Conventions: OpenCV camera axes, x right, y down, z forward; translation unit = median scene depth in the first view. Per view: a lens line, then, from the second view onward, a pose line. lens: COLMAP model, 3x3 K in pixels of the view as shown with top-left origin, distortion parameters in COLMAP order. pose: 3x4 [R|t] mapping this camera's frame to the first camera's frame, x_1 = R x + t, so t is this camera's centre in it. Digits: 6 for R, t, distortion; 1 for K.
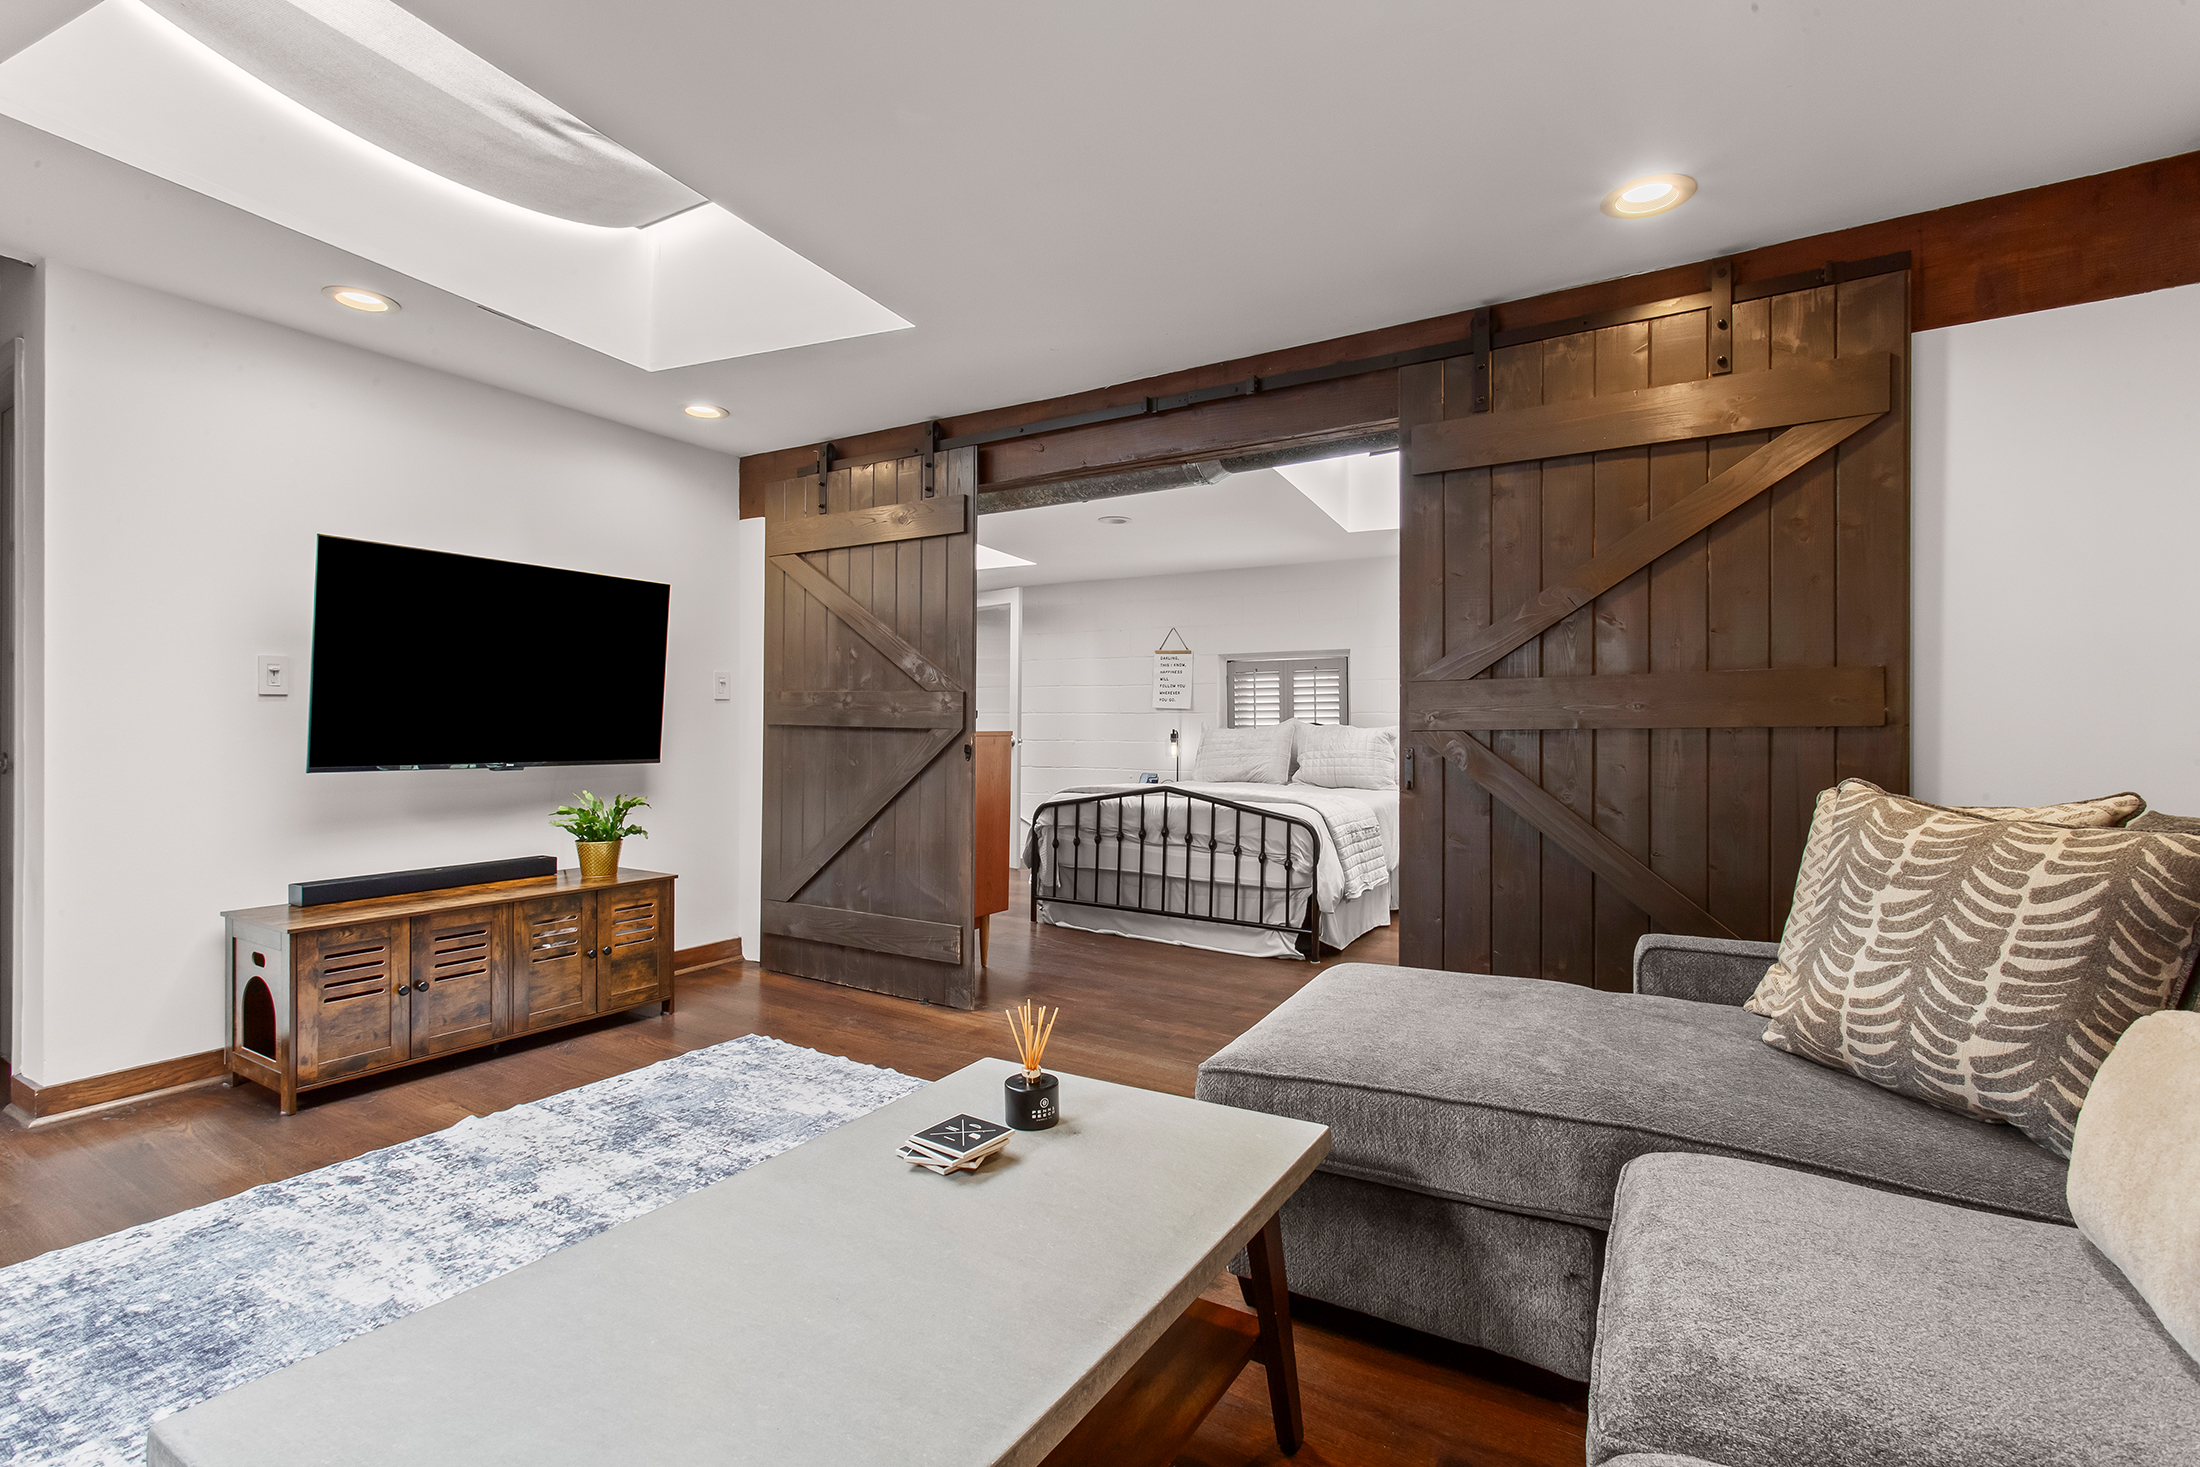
lens RADIAL K [[1058.2, 0, 1070.7], [0, 1058.2, 727.4], [0, 0, 1]] dist [-0.001487, 0.003960]
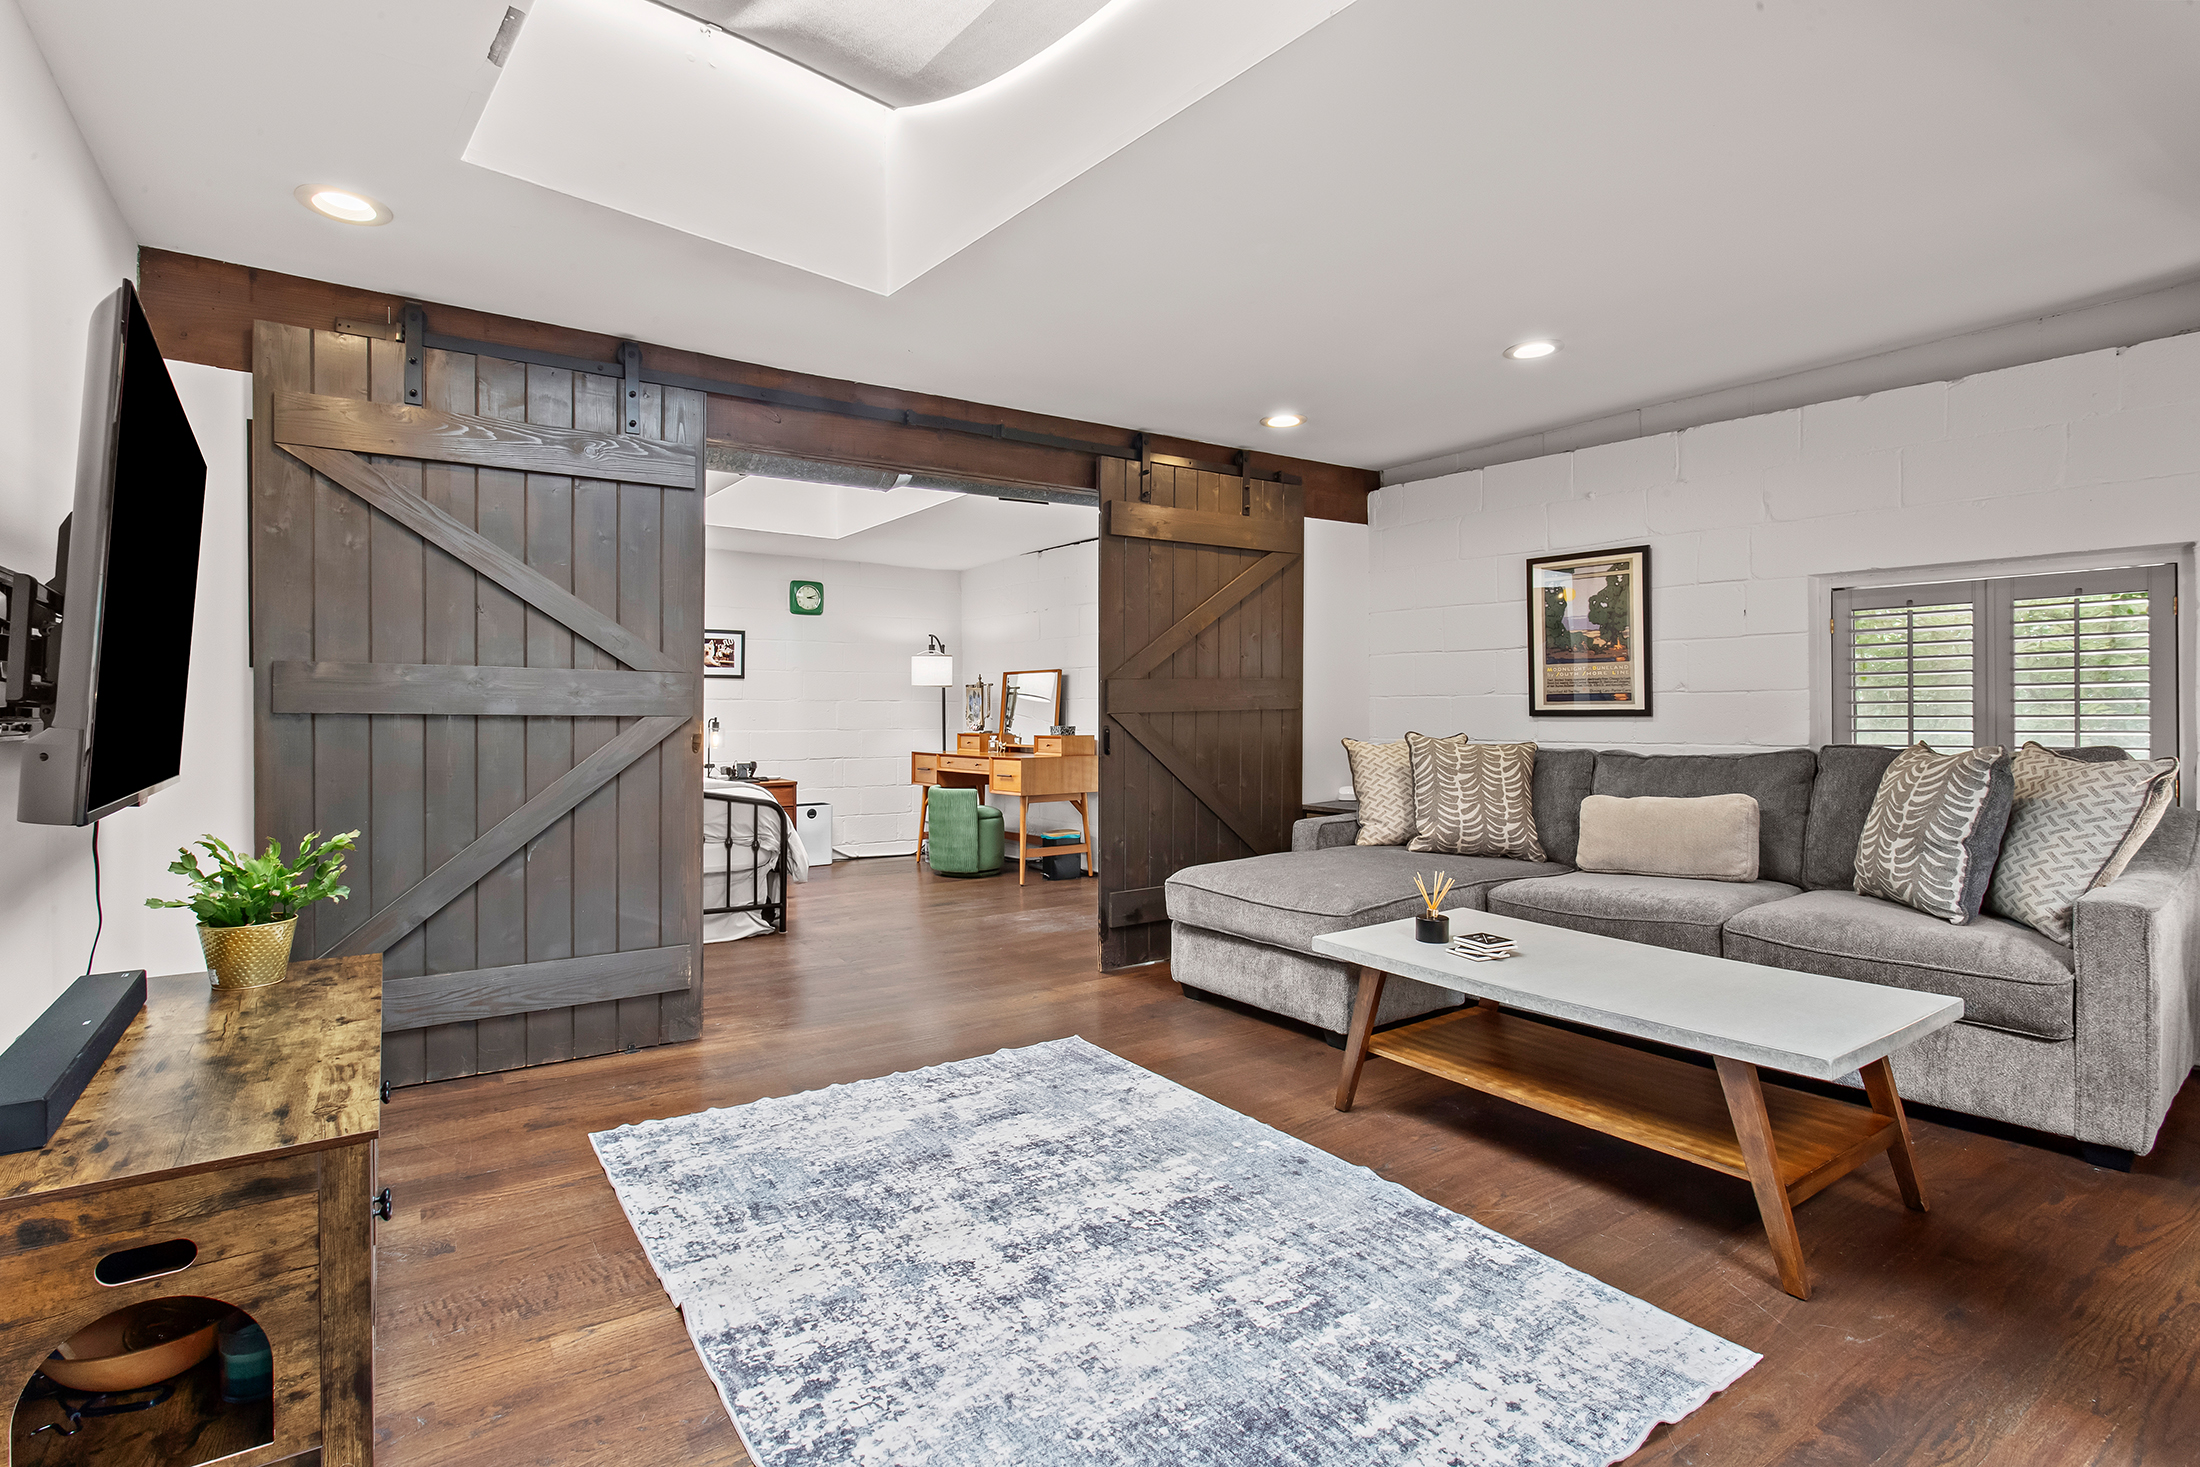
lens RADIAL K [[1058.2, 0, 1085.9], [0, 1058.2, 715.3], [0, 0, 1]] dist [-0.001487, 0.003960]
pose [[0.378846, -0.005849, 0.925441, -1.091241], [0.006772, 0.999971, 0.003548, 0.000228], [-0.925435, 0.004923, 0.378875, 0.519574]]
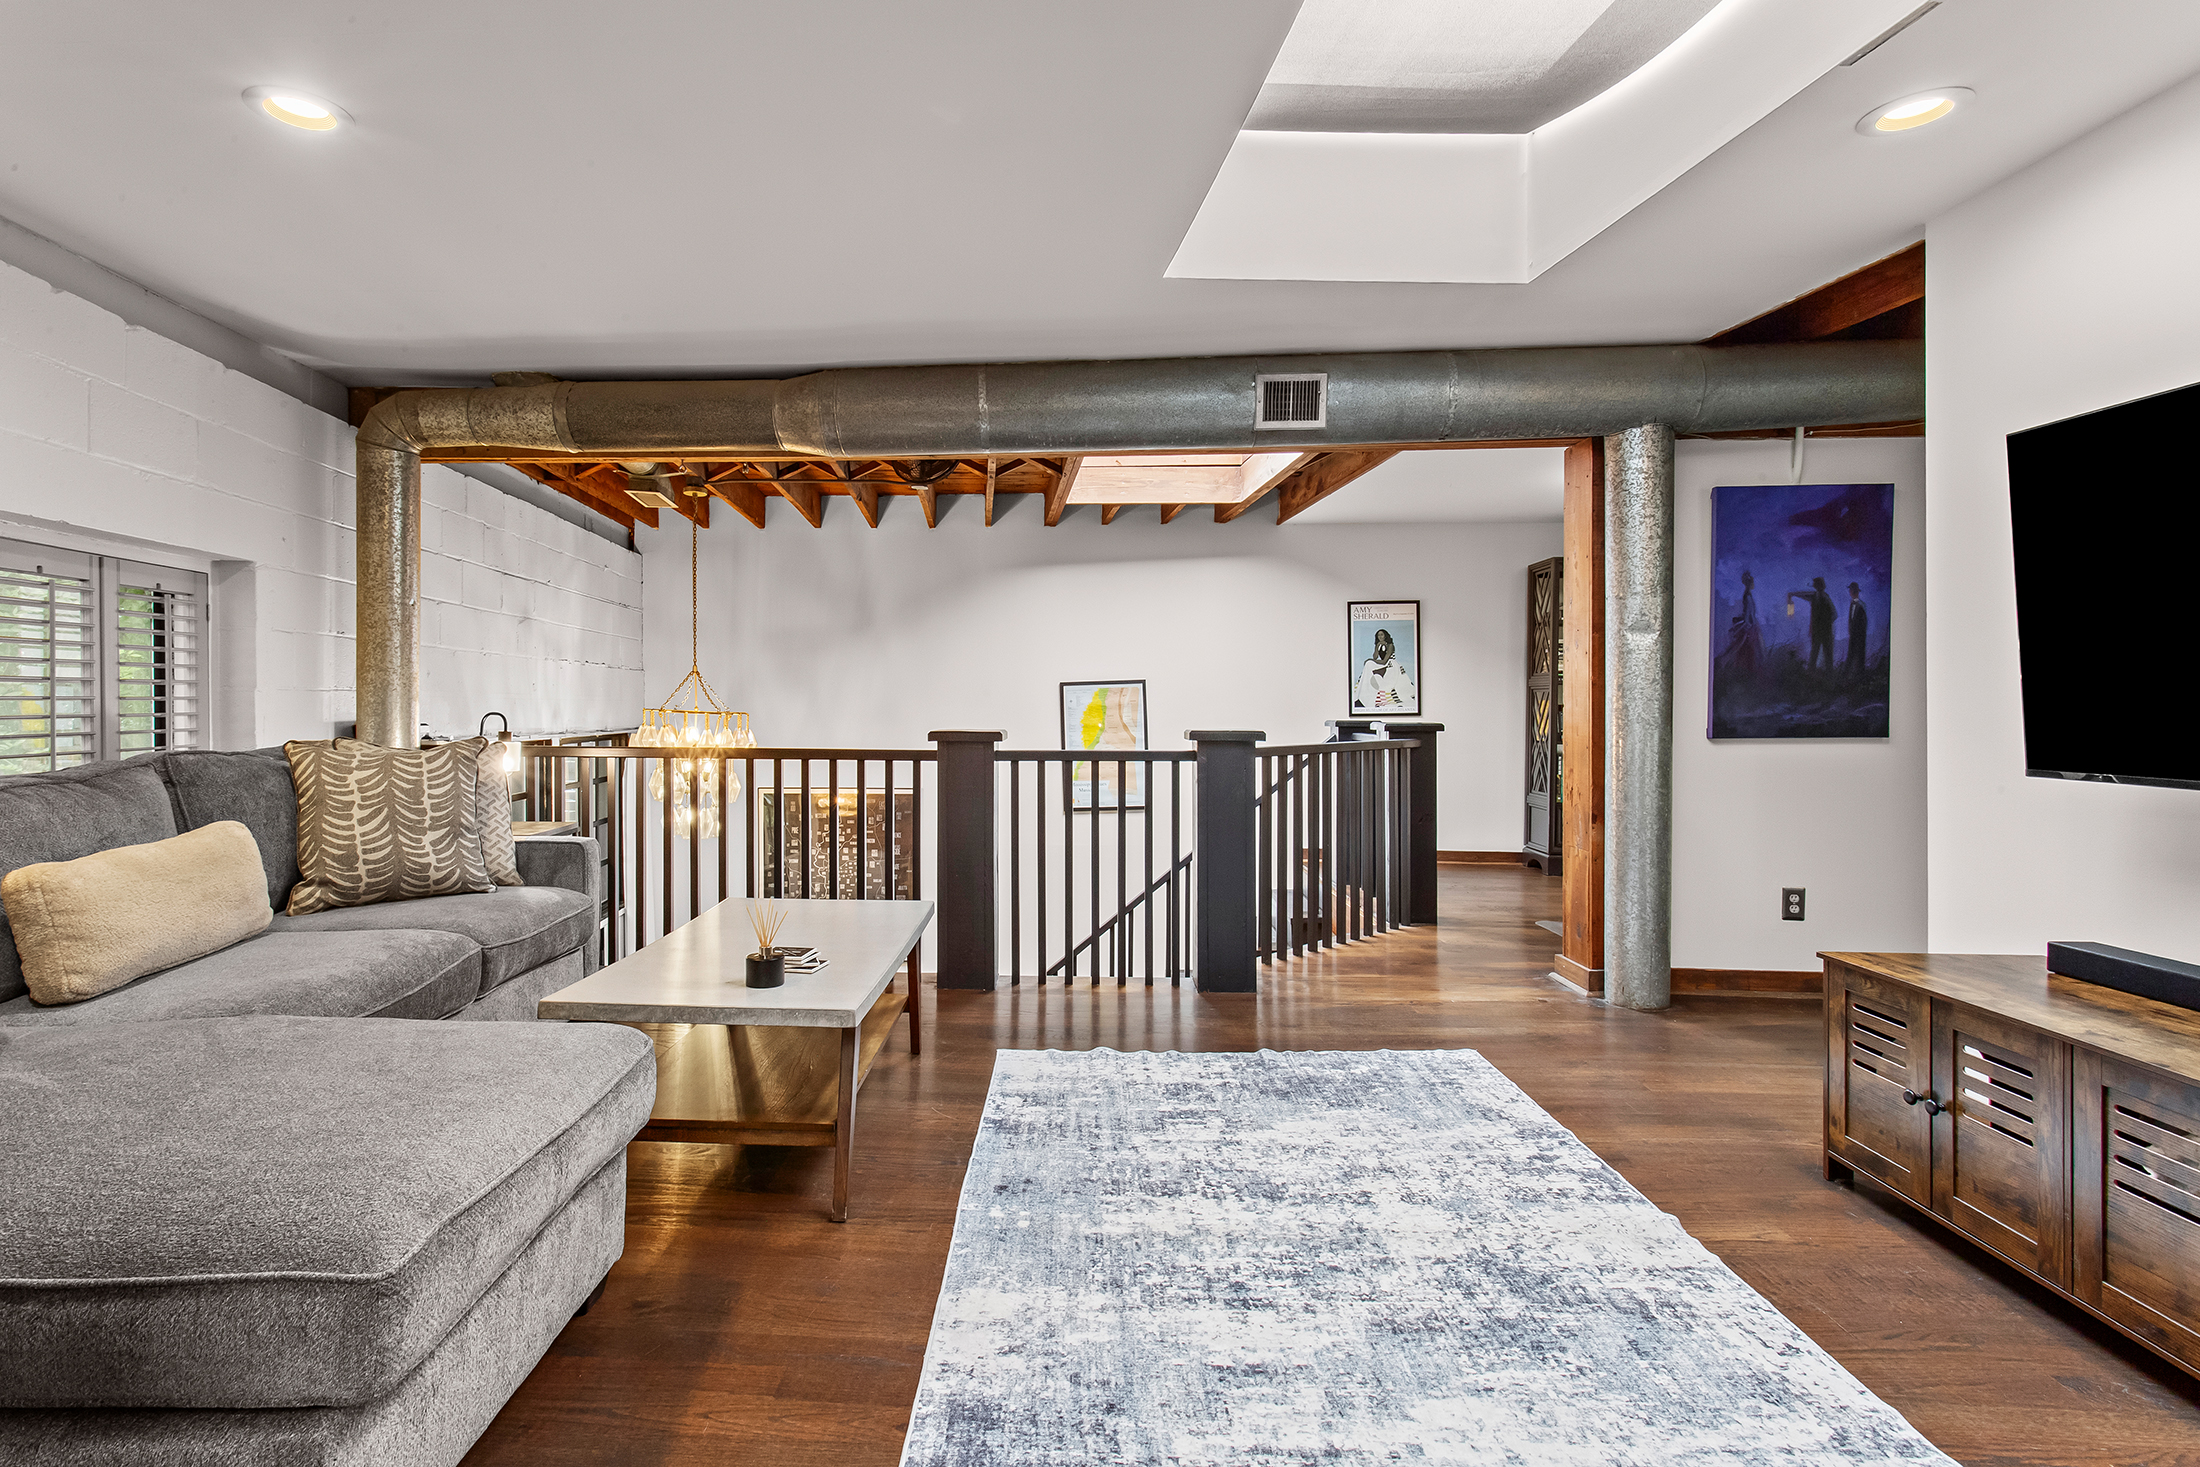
lens RADIAL K [[1058.2, 0, 1026.4], [0, 1058.2, 711.5], [0, 0, 1]] dist [-0.001487, 0.003960]
pose [[-0.862193, 0.000708, -0.506579, 0.226320], [-0.003576, 0.999966, 0.007484, -0.002109], [0.506567, 0.008264, -0.862161, 1.431945]]
